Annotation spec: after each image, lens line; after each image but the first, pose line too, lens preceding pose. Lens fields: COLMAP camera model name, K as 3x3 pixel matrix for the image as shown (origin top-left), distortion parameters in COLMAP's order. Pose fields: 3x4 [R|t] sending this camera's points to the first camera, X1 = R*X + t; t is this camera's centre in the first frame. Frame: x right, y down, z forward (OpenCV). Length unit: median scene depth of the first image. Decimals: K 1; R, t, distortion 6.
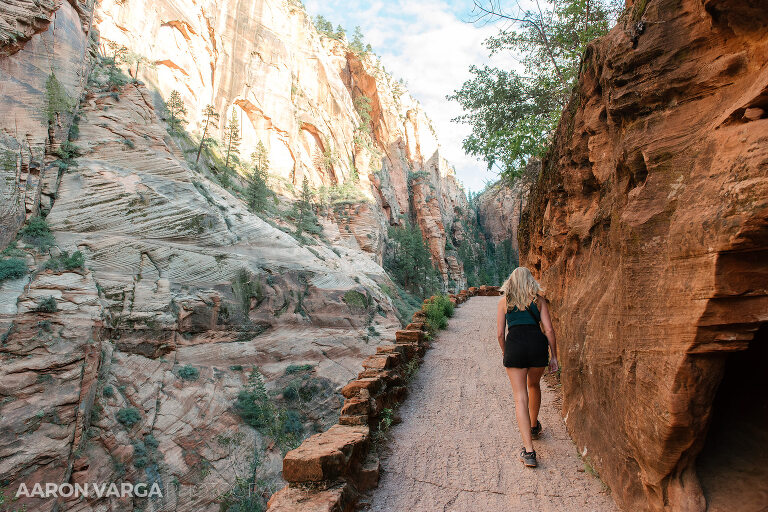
lens RADIAL K [[536.1, 0, 384.0], [0, 536.1, 256.0], [0, 0, 1]] dist [-0.001277, -0.001357]
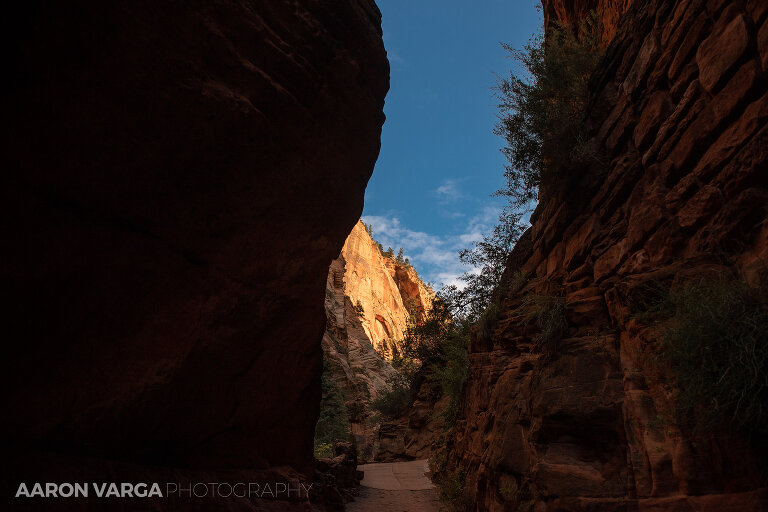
lens RADIAL K [[536.1, 0, 384.0], [0, 536.1, 256.0], [0, 0, 1]] dist [-0.001277, -0.001357]
pose [[0.999713, 0.023801, 0.002562, -0.130031], [-0.021506, 0.939976, -0.340561, 0.096272], [-0.010514, 0.340408, 0.940219, -0.418550]]
